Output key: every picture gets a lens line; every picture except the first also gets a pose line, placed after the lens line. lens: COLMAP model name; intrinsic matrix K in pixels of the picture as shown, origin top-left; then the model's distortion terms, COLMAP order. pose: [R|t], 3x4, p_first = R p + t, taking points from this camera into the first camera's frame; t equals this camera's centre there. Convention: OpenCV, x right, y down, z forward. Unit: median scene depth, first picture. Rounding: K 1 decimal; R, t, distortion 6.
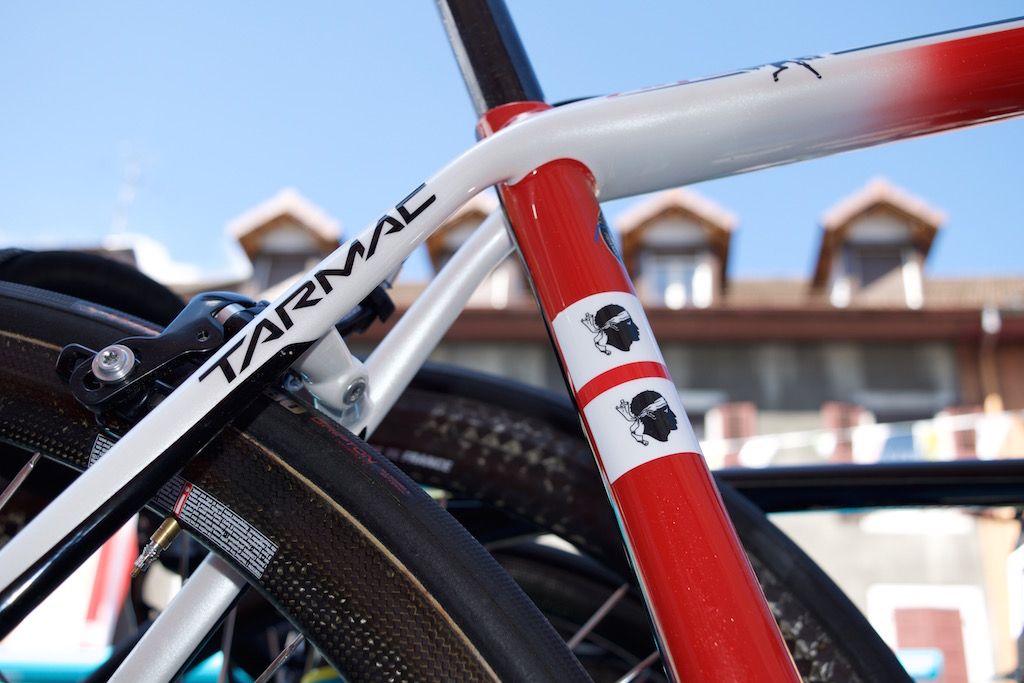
lens RADIAL K [[1237.0, 0, 512.0], [0, 1237.0, 341.5], [0, 0, 1]] dist [-0.005018, -0.004763]
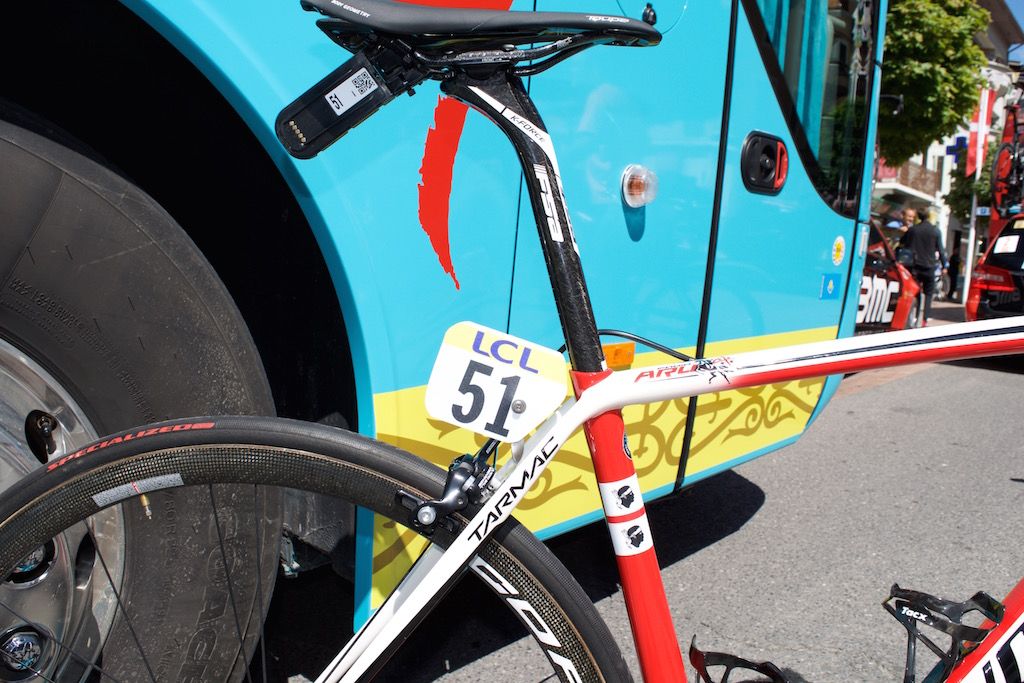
lens RADIAL K [[798.1, 0, 512.1], [0, 798.1, 338.7], [0, 0, 1]] dist [-0.091244, 0.009717]
pose [[0.995269, 0.041416, 0.087893, -0.303890], [-0.083135, 0.831204, 0.549717, -1.162337], [-0.050290, -0.554423, 0.830714, -0.141642]]
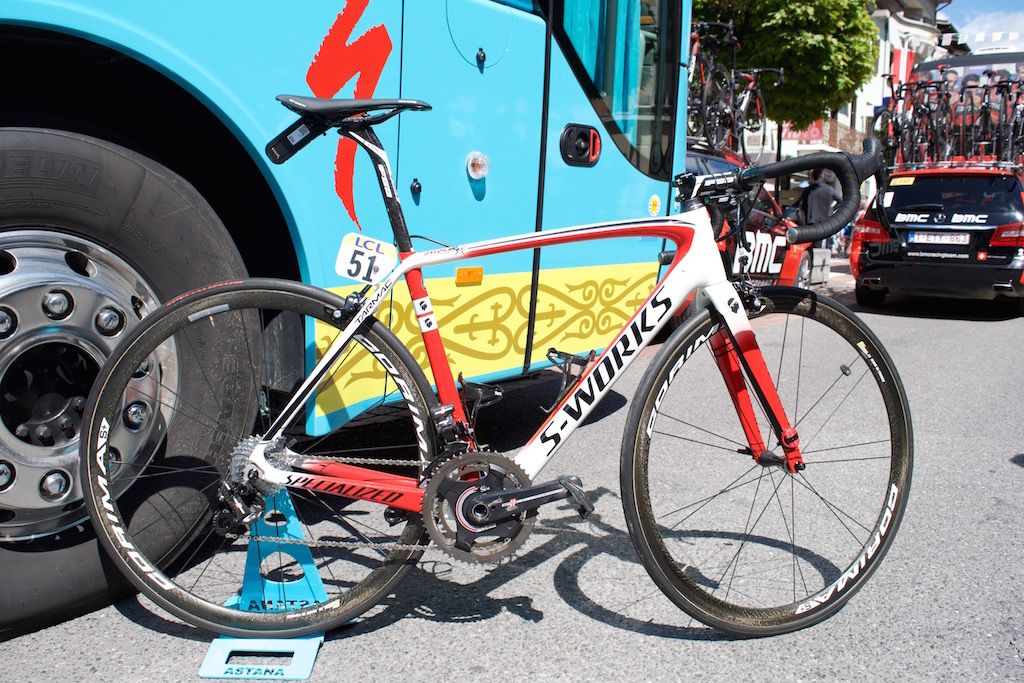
lens RADIAL K [[815.3, 0, 511.7], [0, 815.3, 336.8], [0, 0, 1]] dist [-0.094715, 0.018302]
pose [[0.987225, 0.002680, 0.159307, -0.117210], [-0.094093, 0.816691, 0.569353, -2.160647], [-0.128579, -0.577069, 0.806510, -2.276270]]
